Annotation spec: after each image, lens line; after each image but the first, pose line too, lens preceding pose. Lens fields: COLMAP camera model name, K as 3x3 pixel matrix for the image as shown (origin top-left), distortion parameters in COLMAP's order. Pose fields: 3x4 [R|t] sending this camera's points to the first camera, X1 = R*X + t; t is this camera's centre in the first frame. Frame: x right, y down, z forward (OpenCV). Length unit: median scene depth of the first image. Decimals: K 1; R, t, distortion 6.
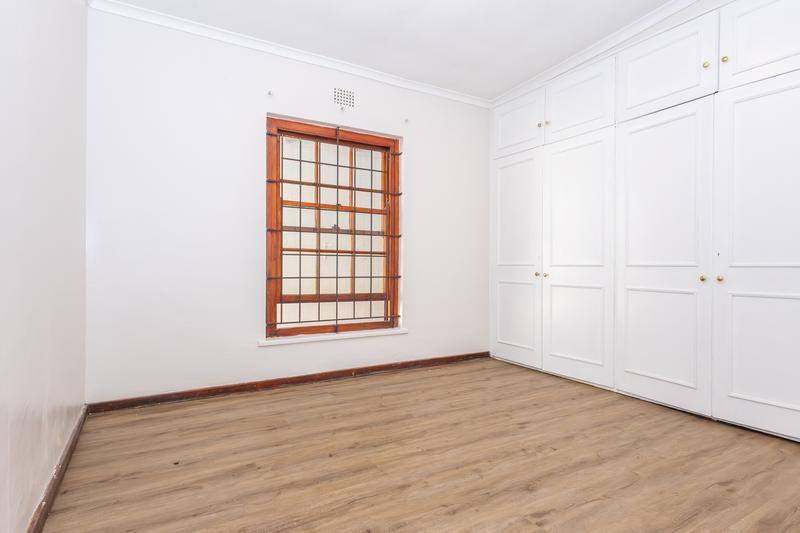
lens RADIAL K [[414.7, 0, 395.2], [0, 414.7, 264.3], [0, 0, 1]] dist [-0.000067, -0.000376]
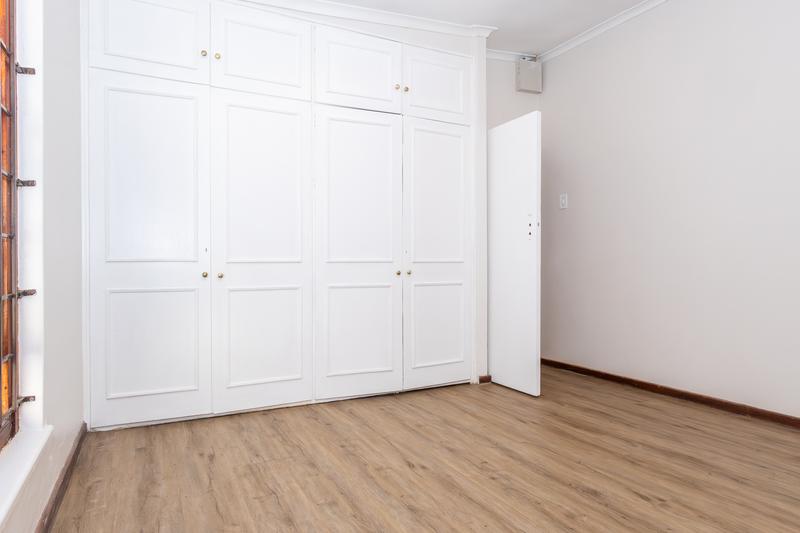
lens RADIAL K [[447.2, 0, 398.4], [0, 447.2, 264.2], [0, 0, 1]] dist [0.004605, -0.000338]
pose [[0.102116, -0.006614, 0.994750, -0.487961], [-0.001332, 0.999976, 0.006786, 0.001845], [-0.994772, -0.002018, 0.102105, 0.865356]]
